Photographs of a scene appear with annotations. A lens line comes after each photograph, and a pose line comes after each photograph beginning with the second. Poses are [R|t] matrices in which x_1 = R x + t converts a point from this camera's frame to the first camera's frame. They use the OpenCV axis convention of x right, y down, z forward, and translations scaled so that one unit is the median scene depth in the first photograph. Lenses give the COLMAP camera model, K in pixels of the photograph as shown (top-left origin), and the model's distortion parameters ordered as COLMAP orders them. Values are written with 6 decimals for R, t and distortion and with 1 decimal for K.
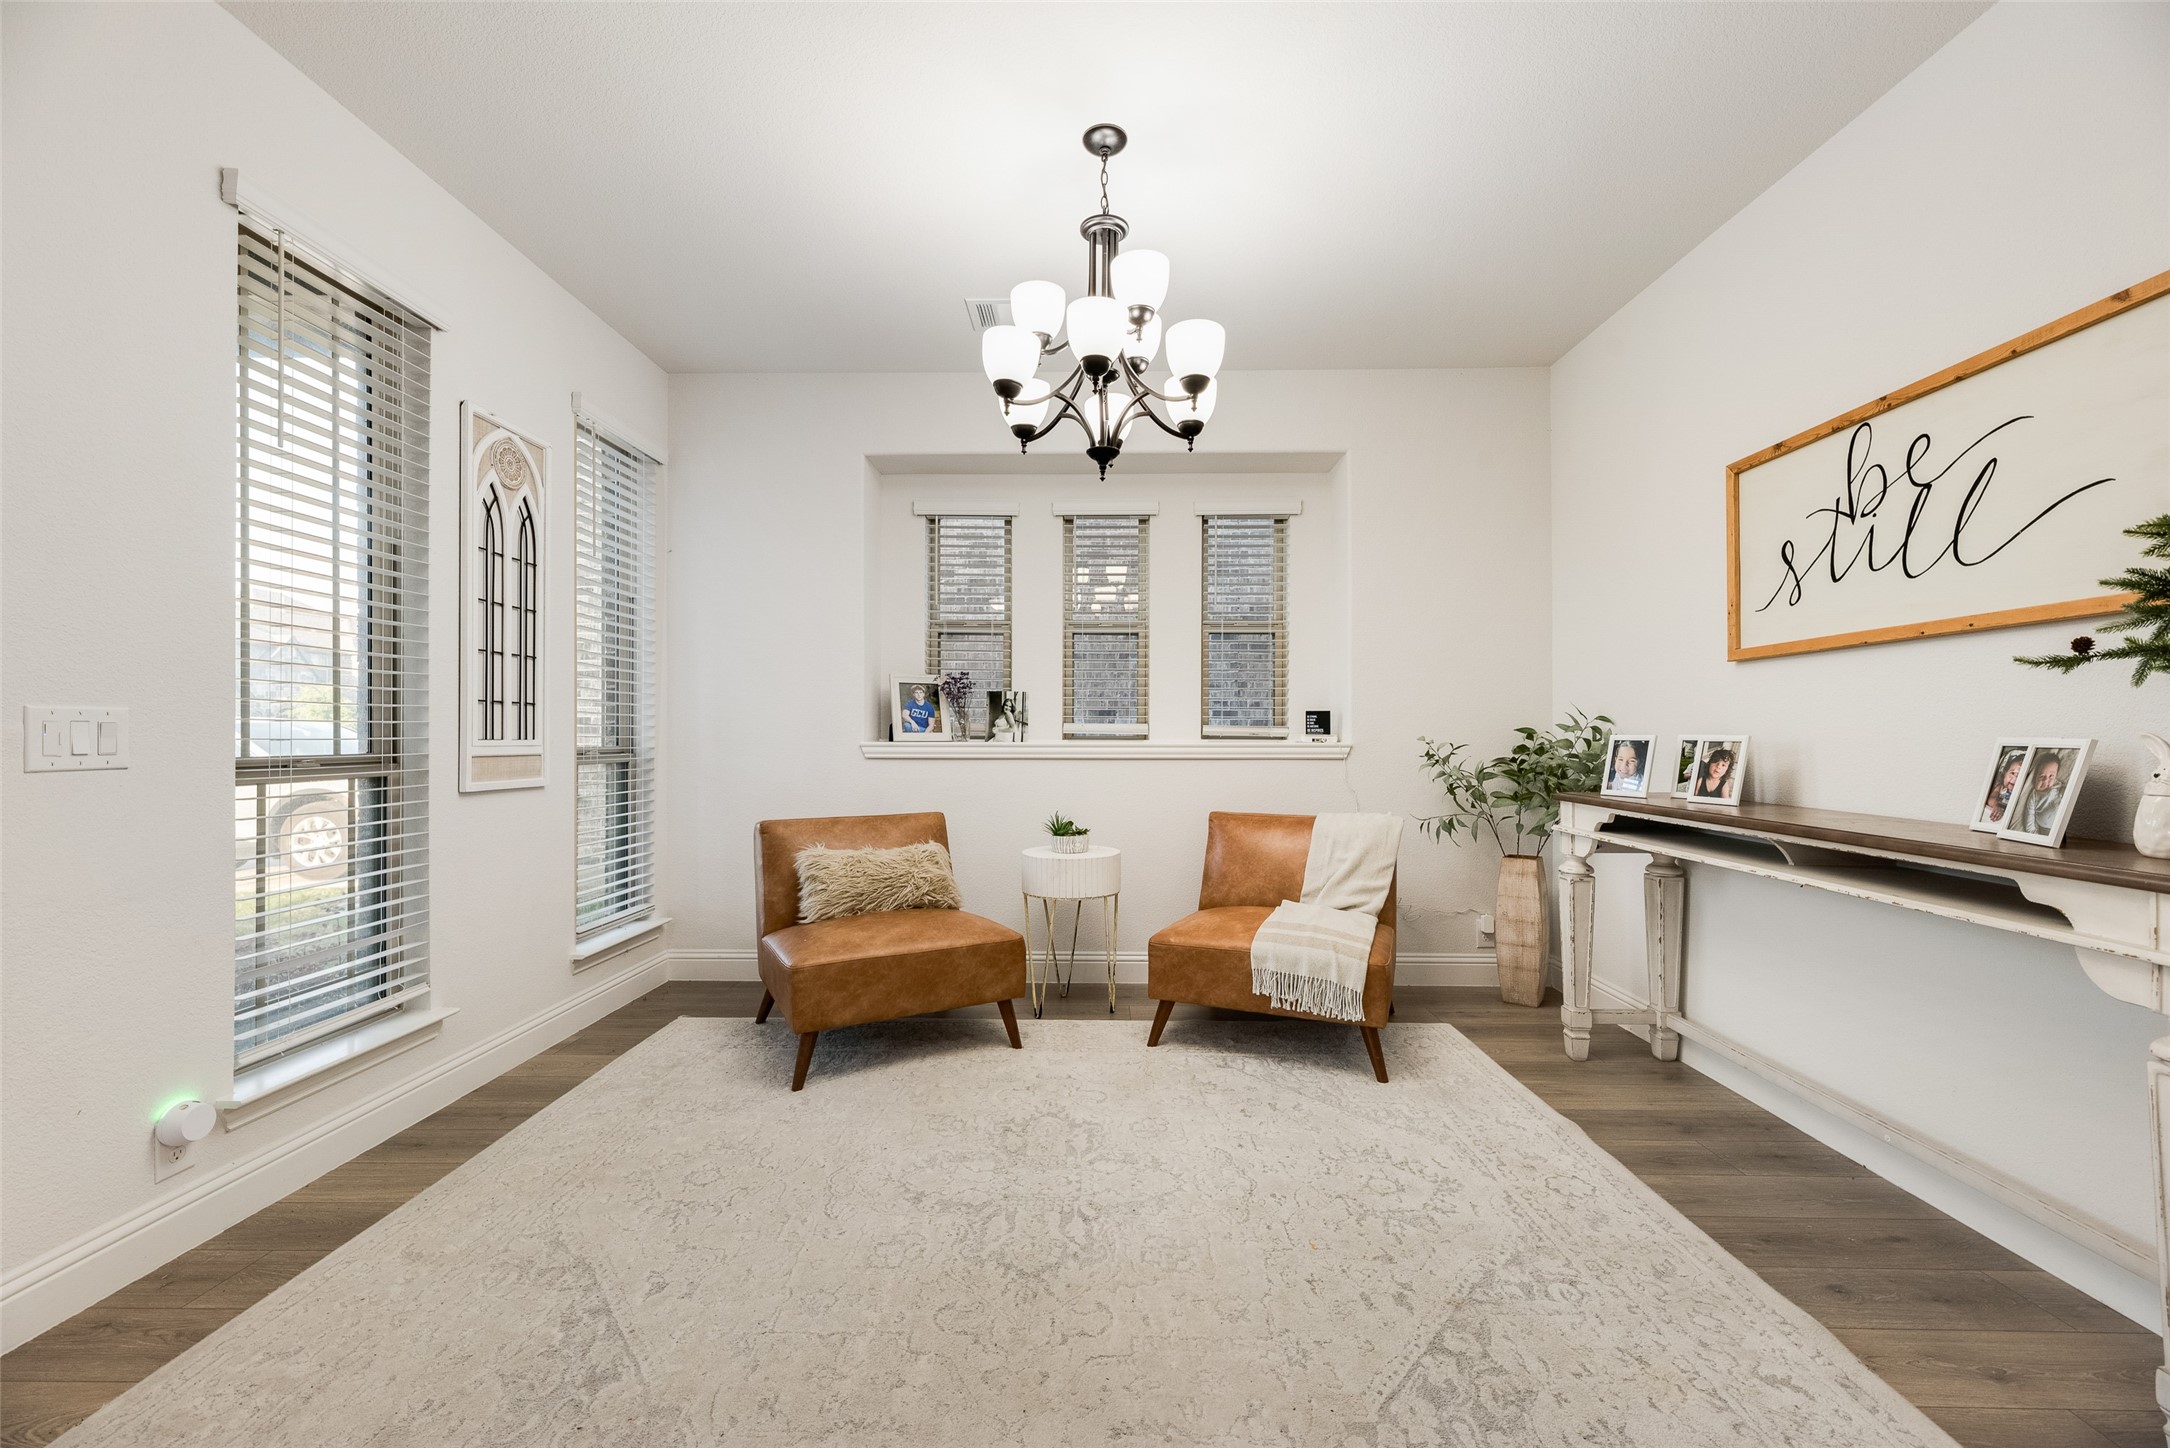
lens RADIAL K [[872.9, 0, 1090.7], [0, 872.9, 729.1], [0, 0, 1]] dist [0.003038, 0.000171]
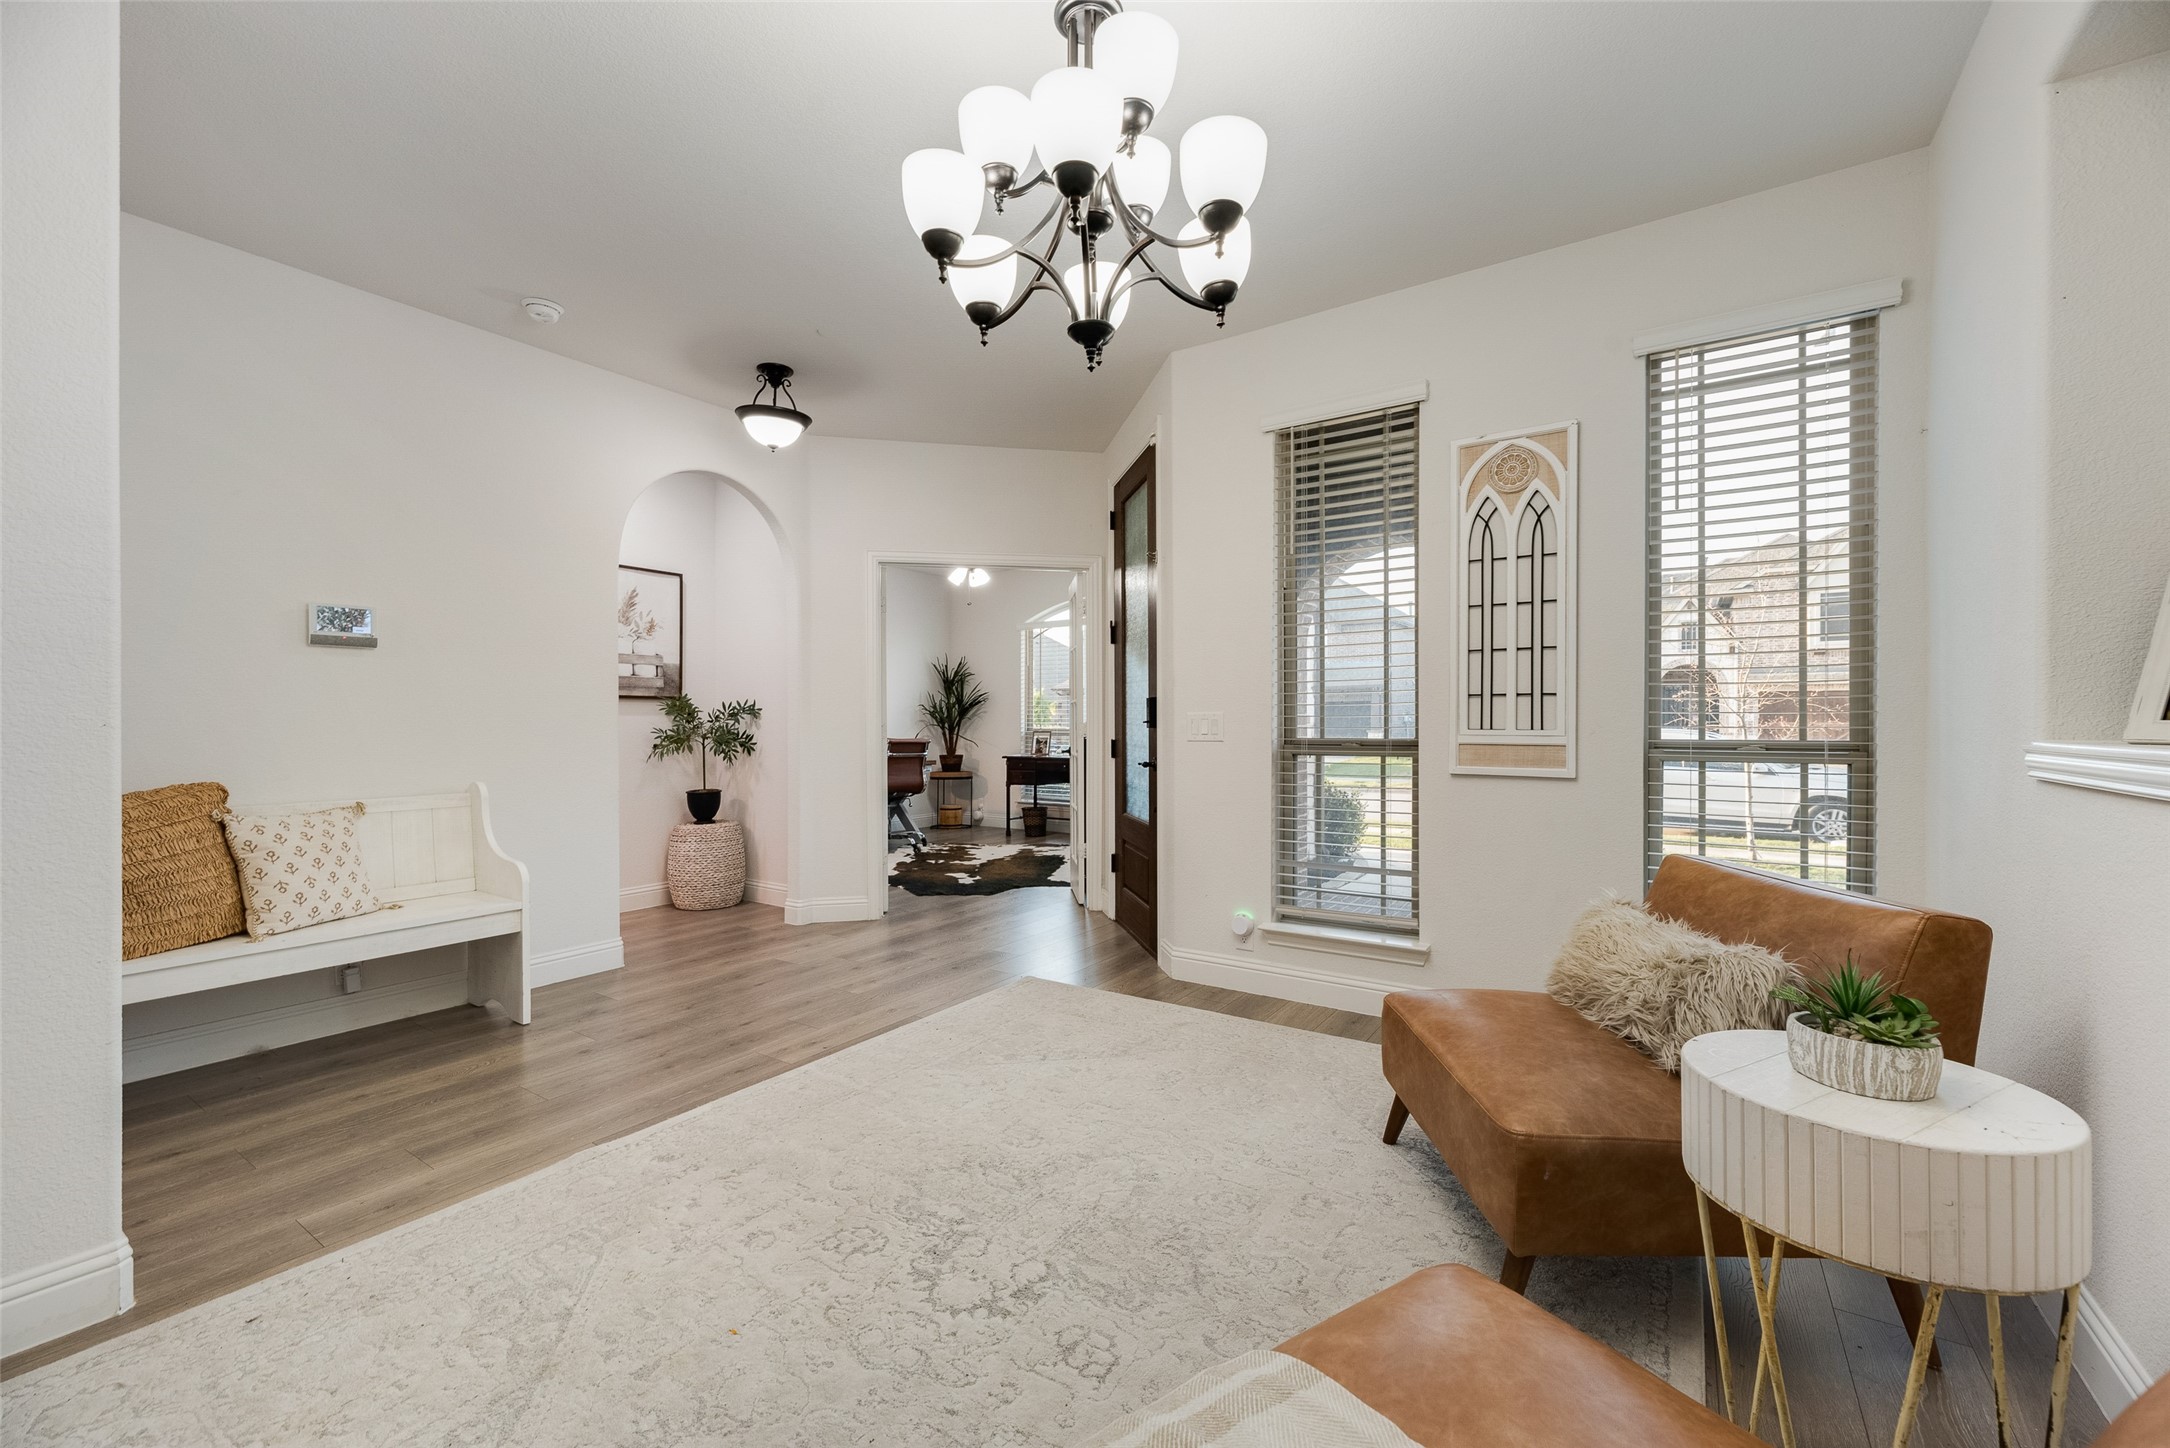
lens RADIAL K [[872.9, 0, 1090.1], [0, 872.9, 724.6], [0, 0, 1]] dist [0.003038, 0.000171]
pose [[-0.541911, 0.003951, -0.840427, 0.571481], [0.010258, 0.999946, -0.001914, 0.003152], [0.840374, -0.009659, -0.541922, 1.290620]]
